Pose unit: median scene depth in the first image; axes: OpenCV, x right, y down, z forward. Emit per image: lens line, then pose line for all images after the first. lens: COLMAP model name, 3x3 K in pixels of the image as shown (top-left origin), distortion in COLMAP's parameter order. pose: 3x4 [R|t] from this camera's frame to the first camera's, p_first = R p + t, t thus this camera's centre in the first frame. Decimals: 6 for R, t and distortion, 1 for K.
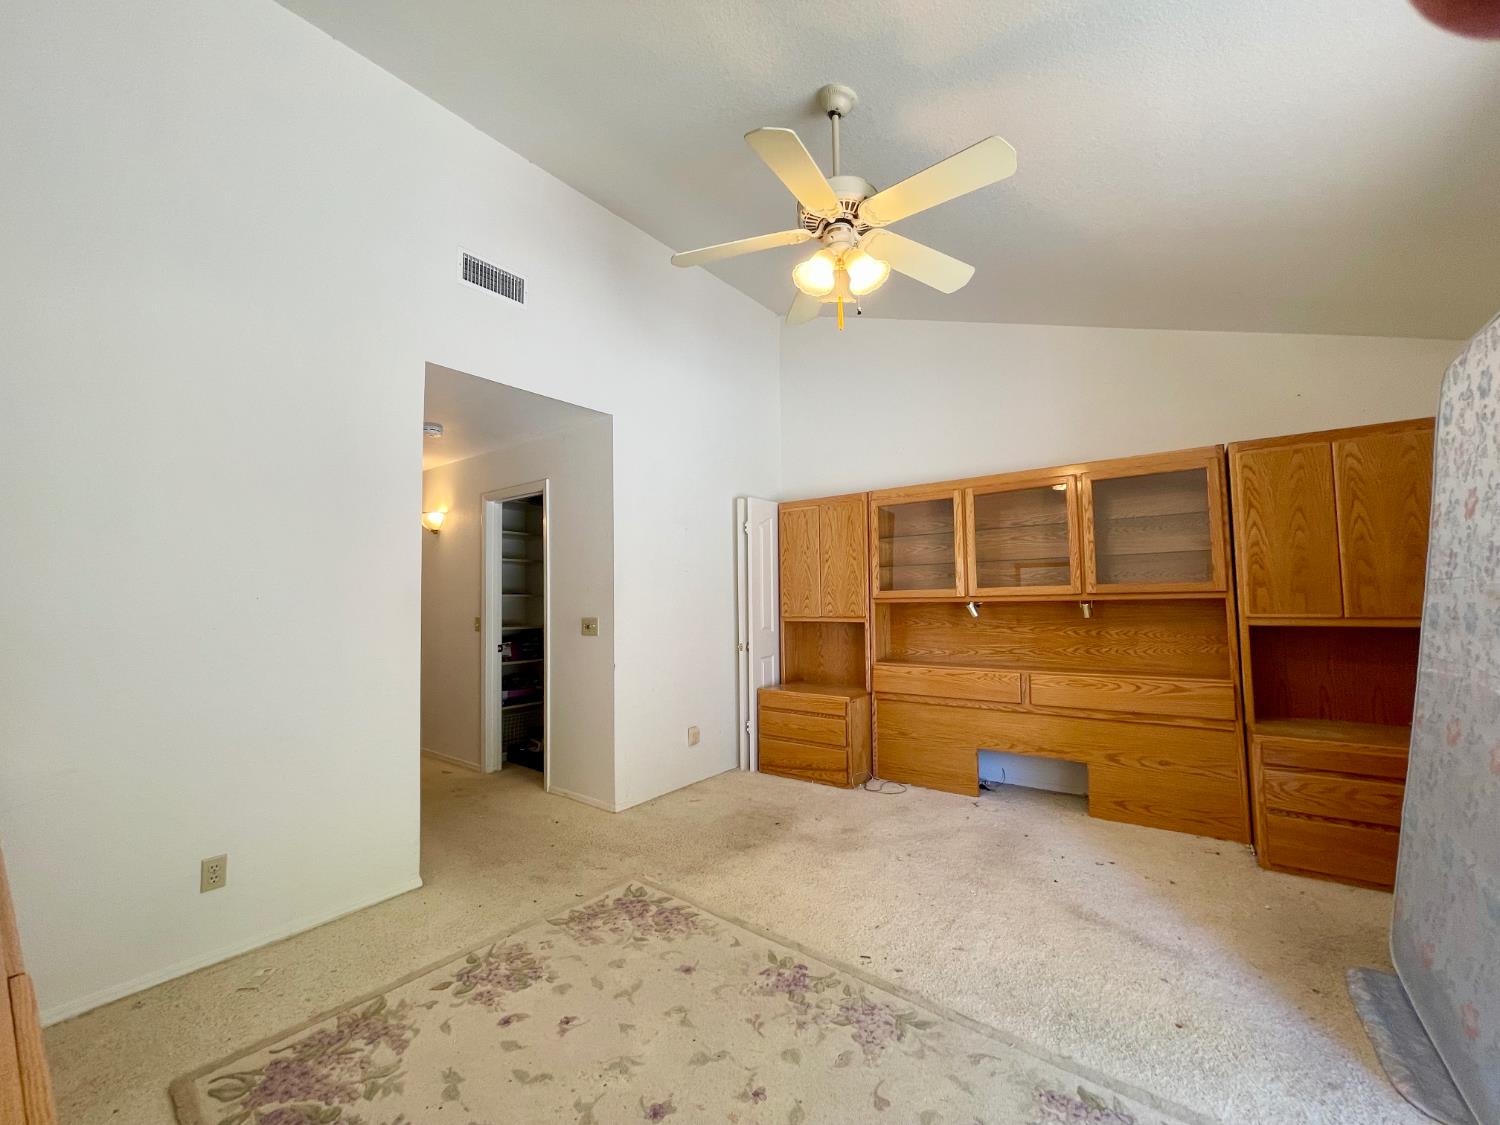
lens RADIAL K [[604.7, 0, 751.7], [0, 604.7, 562.8], [0, 0, 1]] dist [-0.000170, -0.000730]
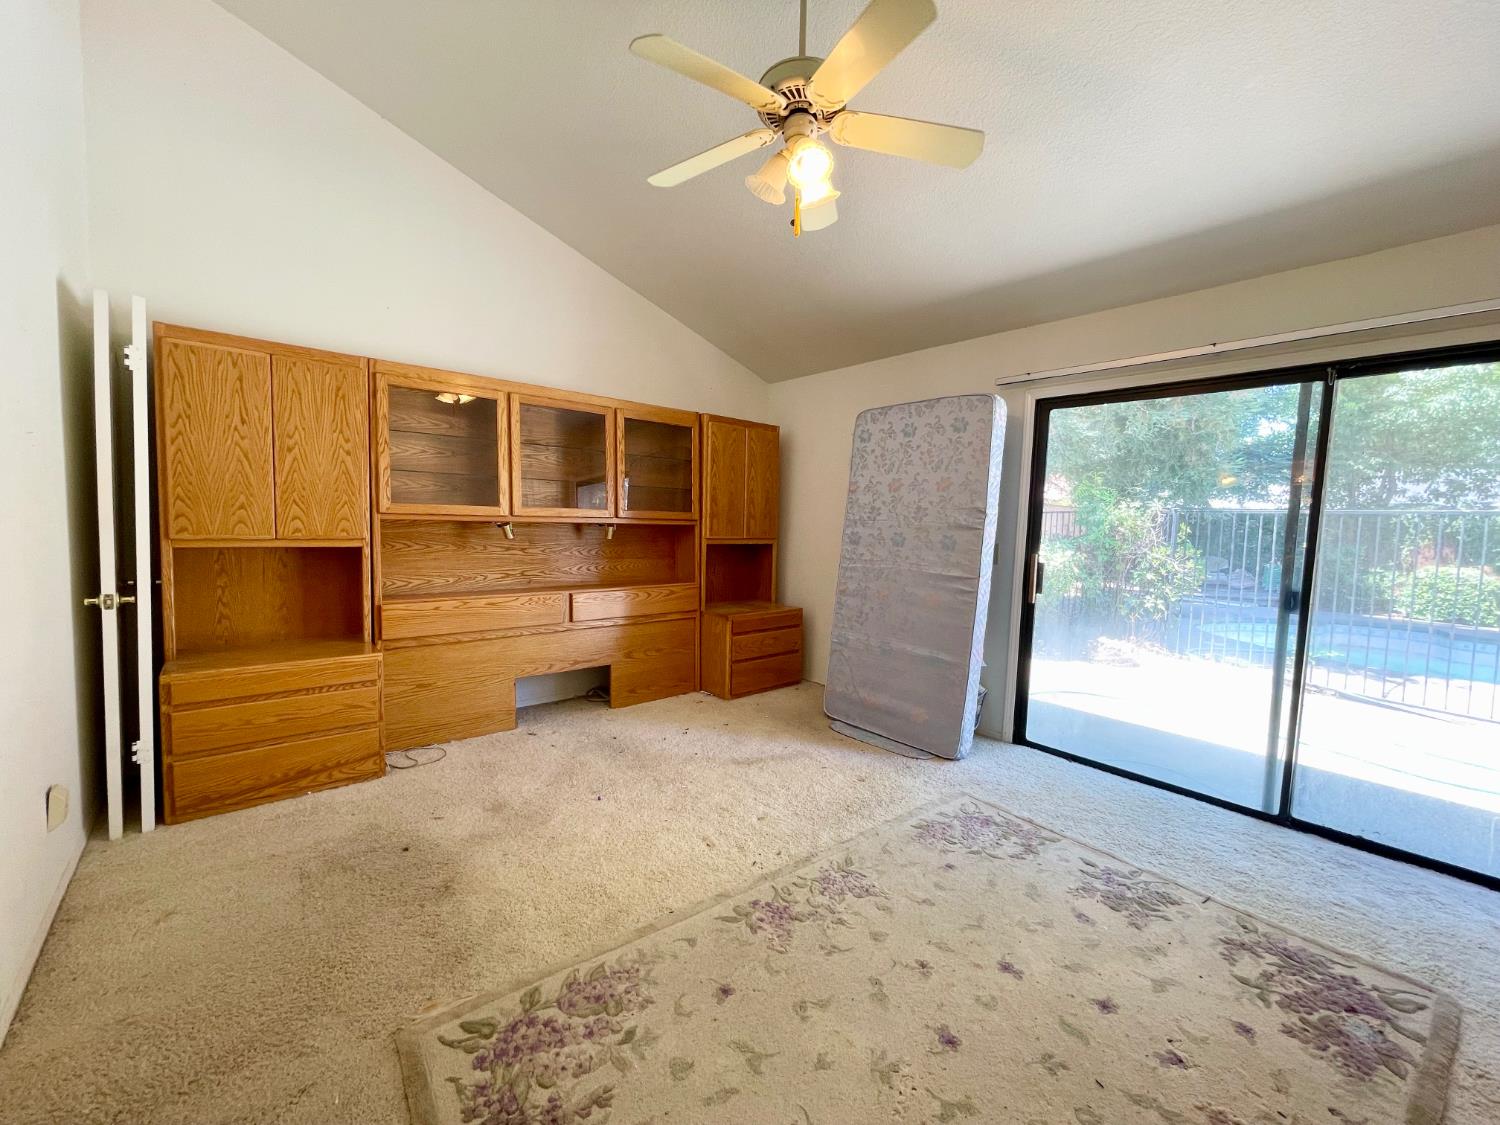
lens RADIAL K [[604.7, 0, 751.3], [0, 604.7, 565.2], [0, 0, 1]] dist [-0.000170, -0.000730]
pose [[0.219038, -0.047330, 0.974568, -0.513056], [-0.087872, 0.993807, 0.068014, 0.041586], [-0.971751, -0.100534, 0.213523, 0.524507]]
